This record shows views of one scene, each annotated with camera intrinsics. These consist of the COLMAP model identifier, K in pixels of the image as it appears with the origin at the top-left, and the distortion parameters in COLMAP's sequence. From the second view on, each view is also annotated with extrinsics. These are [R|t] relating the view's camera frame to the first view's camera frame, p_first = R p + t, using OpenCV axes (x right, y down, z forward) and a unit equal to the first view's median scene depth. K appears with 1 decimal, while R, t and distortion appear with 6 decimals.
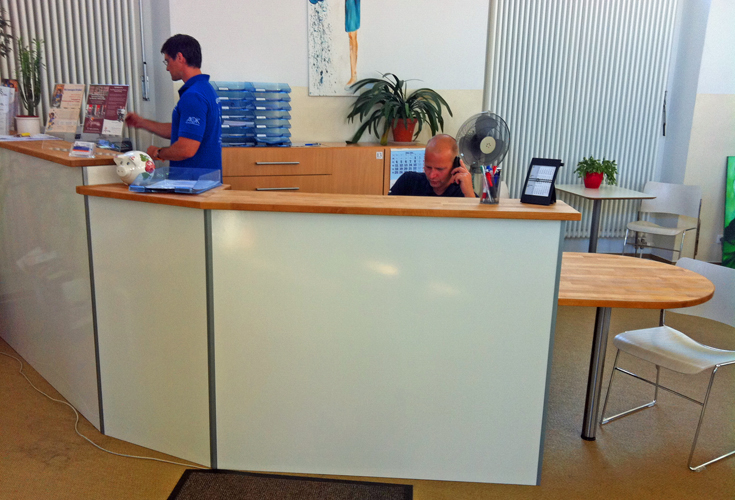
lens RADIAL K [[647.0, 0, 367.5], [0, 647.0, 250.0], [0, 0, 1]] dist [0.001671, -0.006305]
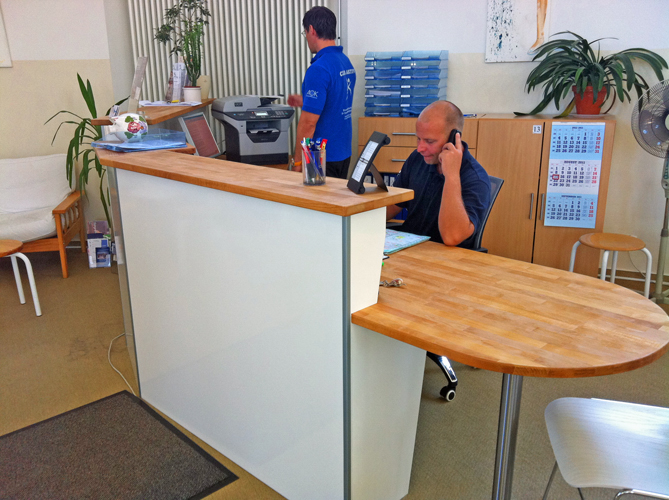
lens RADIAL K [[598.5, 0, 334.5], [0, 598.5, 250.0], [0, 0, 1]] dist [0.007030, -0.015276]
pose [[0.765422, 0.155953, -0.624346, 0.333522], [-0.121262, 0.987764, 0.098068, -0.032398], [0.632000, 0.000646, 0.774968, 0.205545]]
